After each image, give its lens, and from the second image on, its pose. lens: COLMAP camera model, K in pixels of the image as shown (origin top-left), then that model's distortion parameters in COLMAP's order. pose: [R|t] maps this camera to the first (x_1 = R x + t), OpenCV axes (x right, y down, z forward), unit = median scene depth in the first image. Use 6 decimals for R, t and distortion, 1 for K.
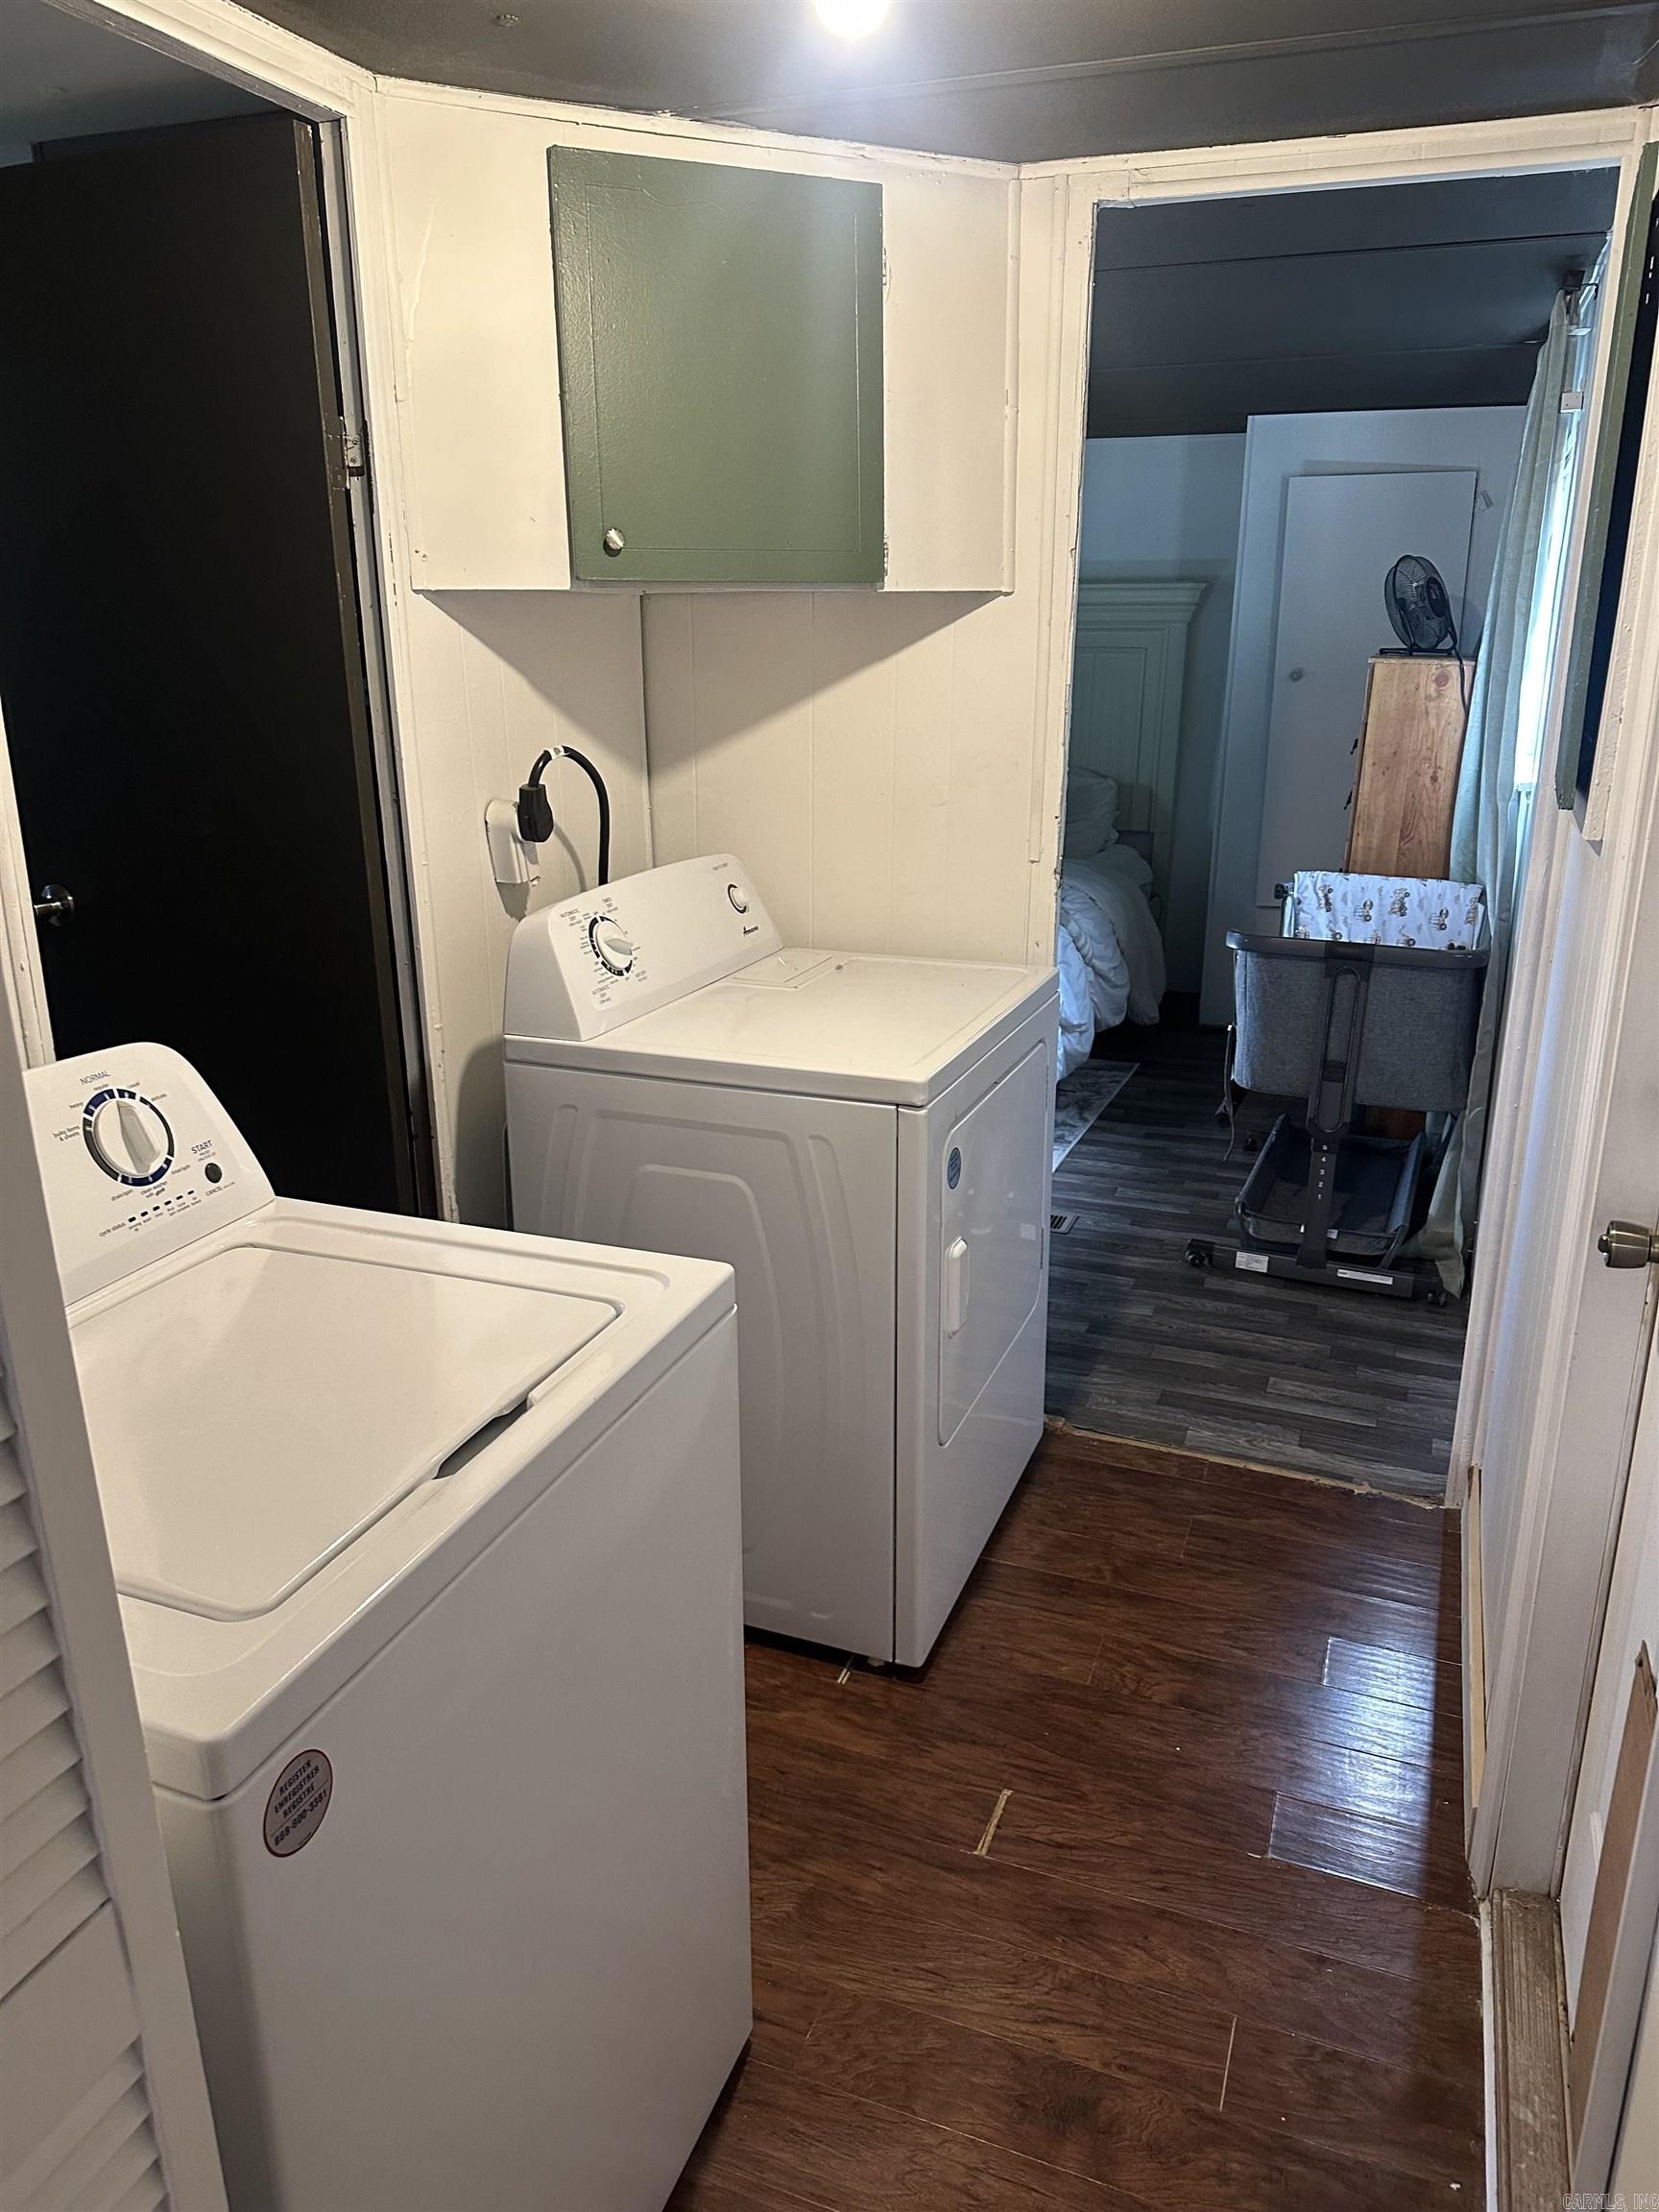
lens RADIAL K [[1550.7, 0, 824.2], [0, 1550.7, 1096.3], [0, 0, 1]] dist [0.024758, -0.027950]
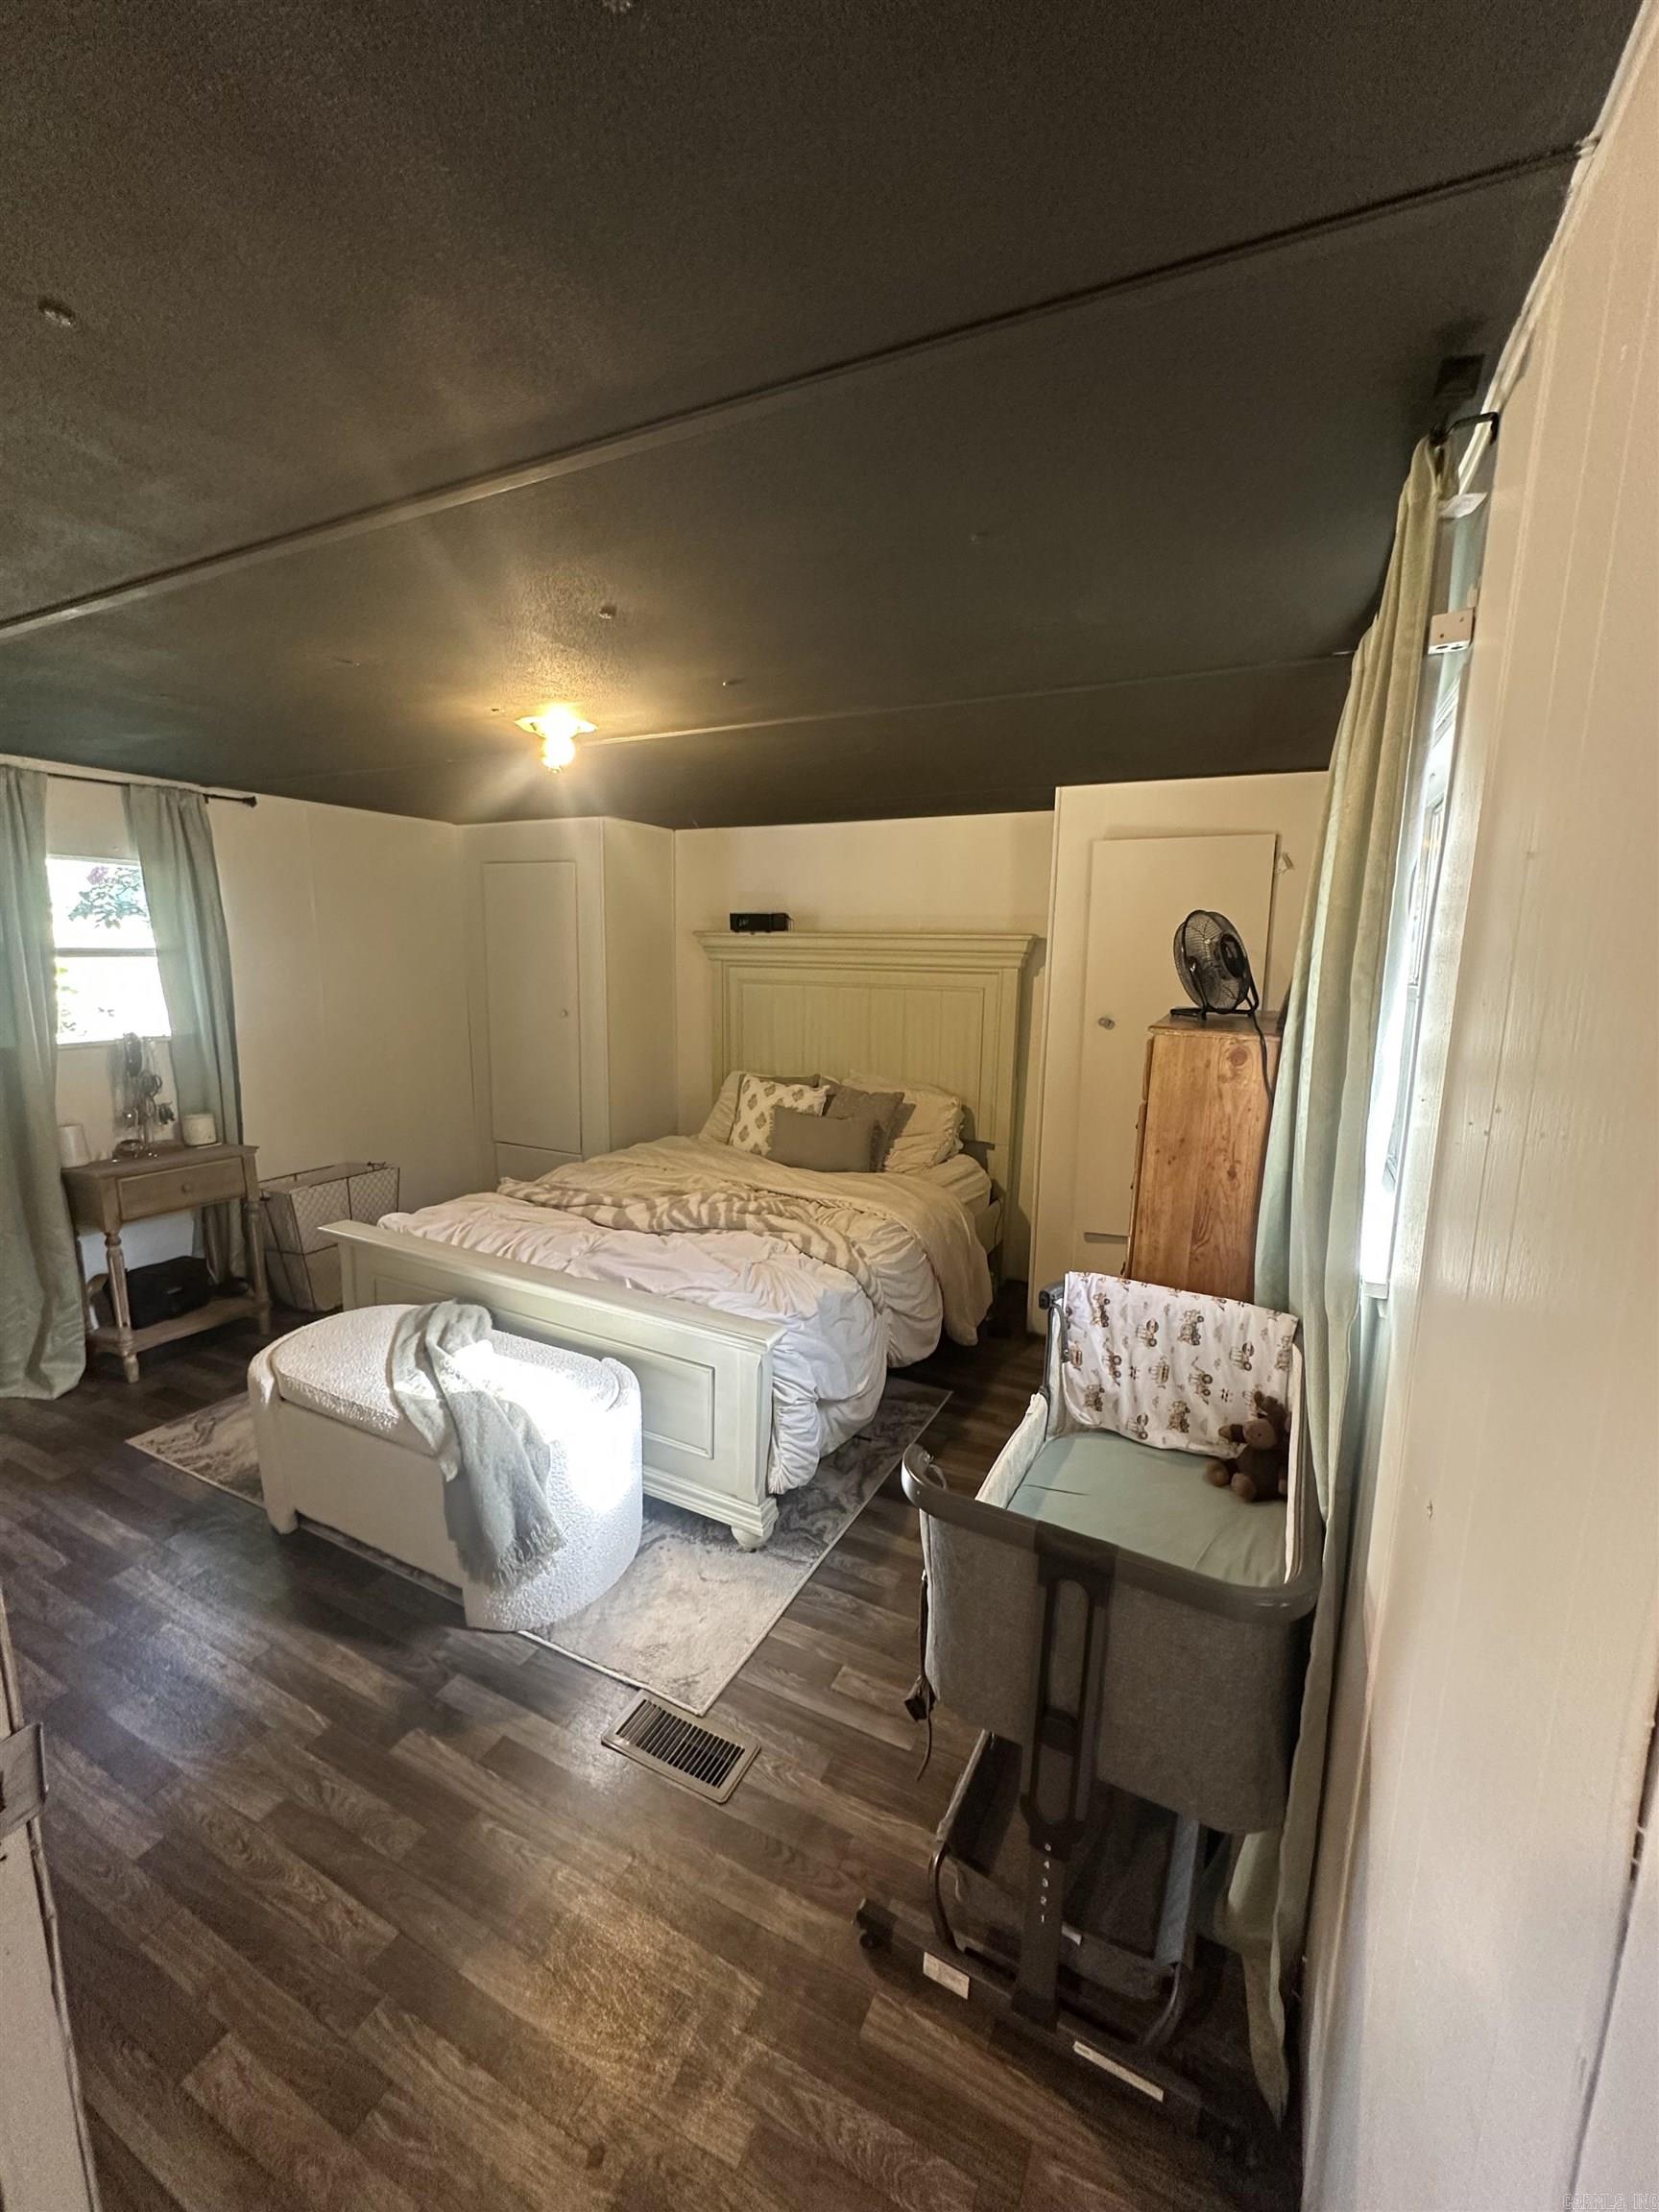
lens RADIAL K [[889.5, 0, 842.9], [0, 889.5, 1114.6], [0, 0, 1]] dist [-0.003303, 0.001314]
pose [[0.997667, 0.023459, -0.064117, 0.217551], [-0.030725, 0.992914, -0.114791, -0.174806], [0.060970, 0.116493, 0.991318, 0.522572]]
